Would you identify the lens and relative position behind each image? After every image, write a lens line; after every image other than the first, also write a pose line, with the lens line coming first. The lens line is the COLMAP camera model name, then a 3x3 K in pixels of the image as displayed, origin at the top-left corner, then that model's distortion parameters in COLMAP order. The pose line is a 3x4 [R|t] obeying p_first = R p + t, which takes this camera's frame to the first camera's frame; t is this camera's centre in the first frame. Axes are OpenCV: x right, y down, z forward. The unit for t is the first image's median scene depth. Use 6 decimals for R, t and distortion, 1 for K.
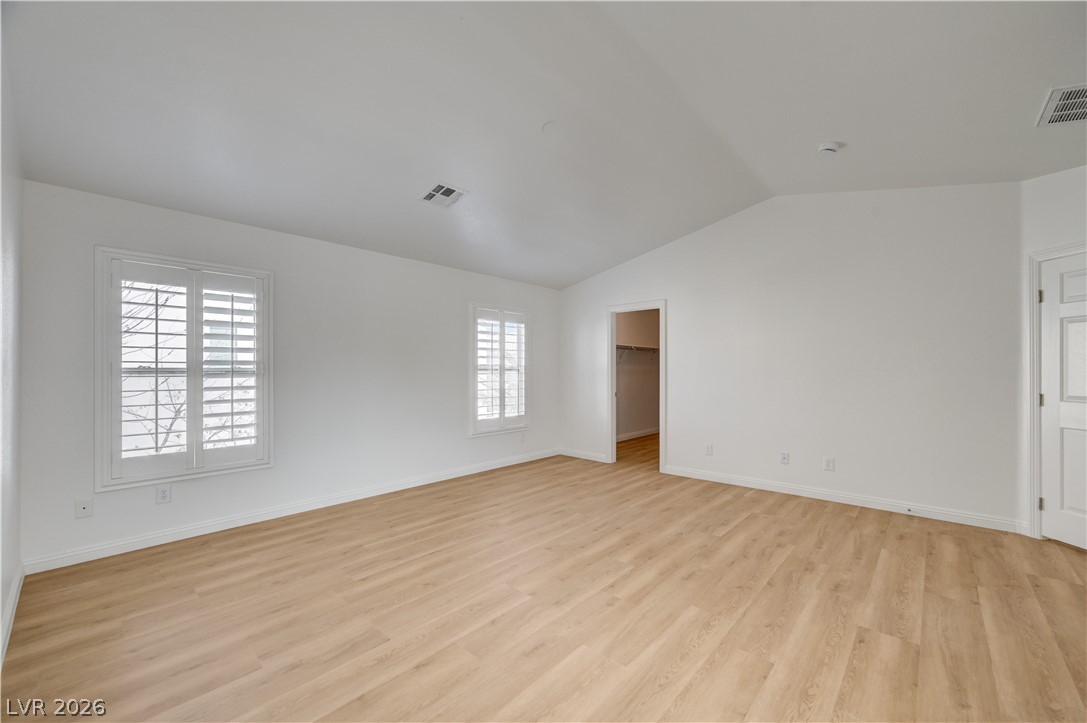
lens RADIAL K [[428.3, 0, 546.3], [0, 428.3, 366.0], [0, 0, 1]] dist [-0.002026, 0.001335]
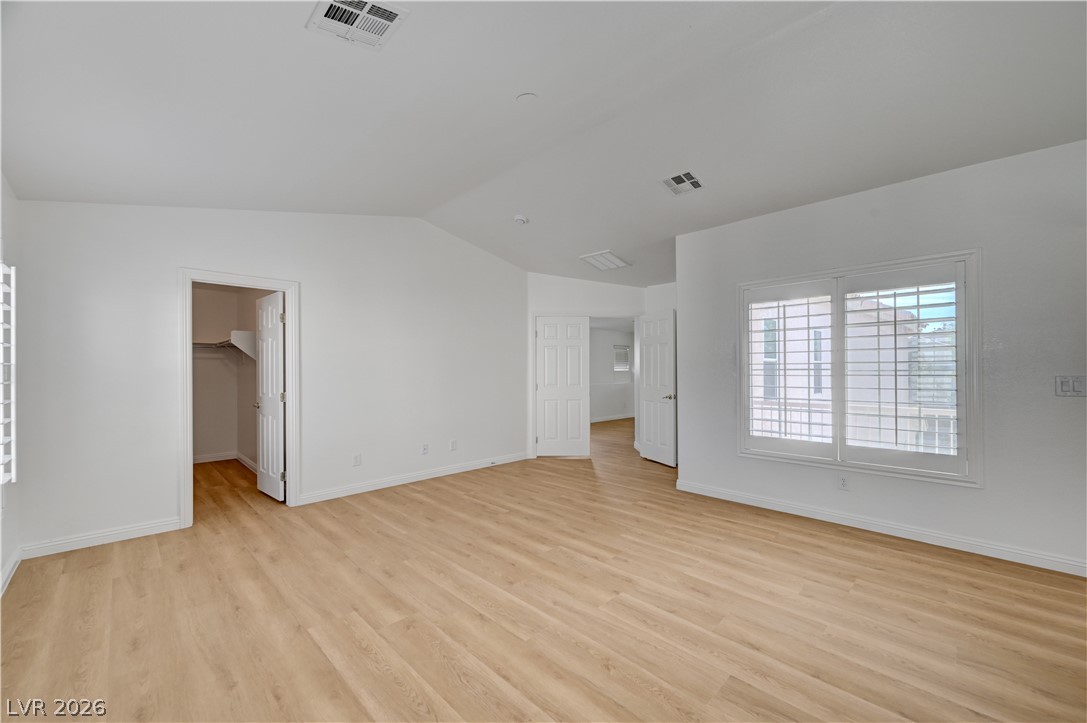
lens RADIAL K [[428.3, 0, 550.9], [0, 428.3, 364.5], [0, 0, 1]] dist [-0.002026, 0.001335]
pose [[0.044790, 0.015644, 0.998874, -0.762227], [-0.005484, 0.999866, -0.015414, 0.005128], [-0.998981, -0.004787, 0.044870, 0.796509]]
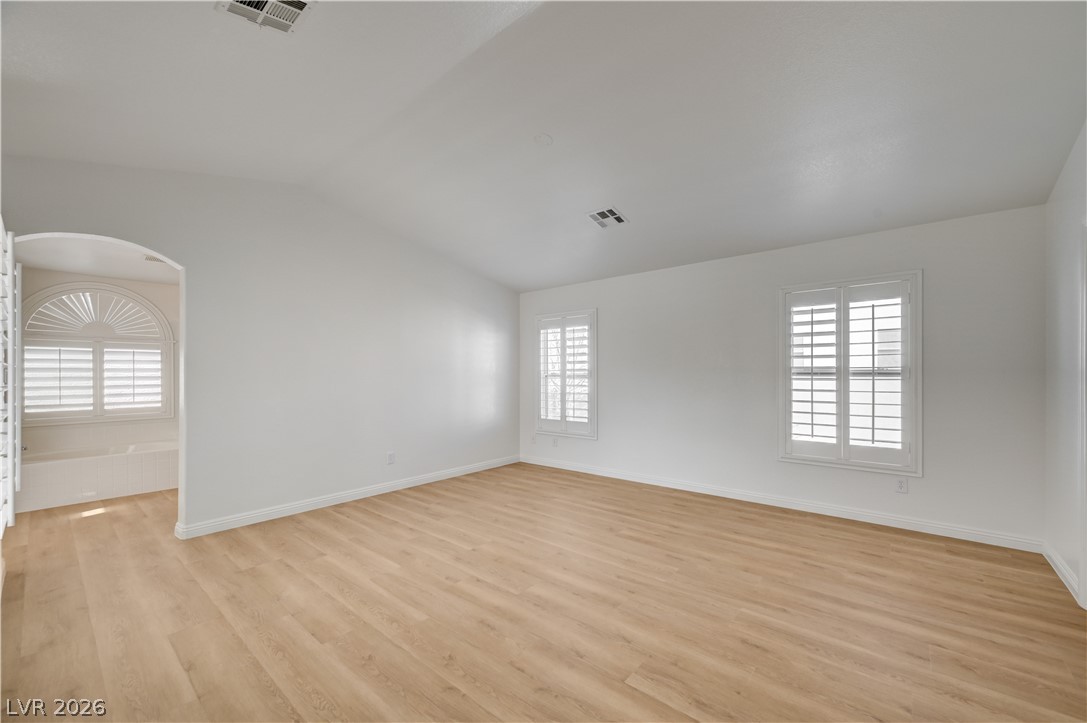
lens RADIAL K [[428.3, 0, 552.3], [0, 428.3, 371.6], [0, 0, 1]] dist [-0.002026, 0.001335]
pose [[0.043889, -0.003343, -0.999031, 0.910556], [0.015301, 0.999879, -0.002674, 0.000797], [0.998919, -0.015169, 0.043935, 0.850145]]
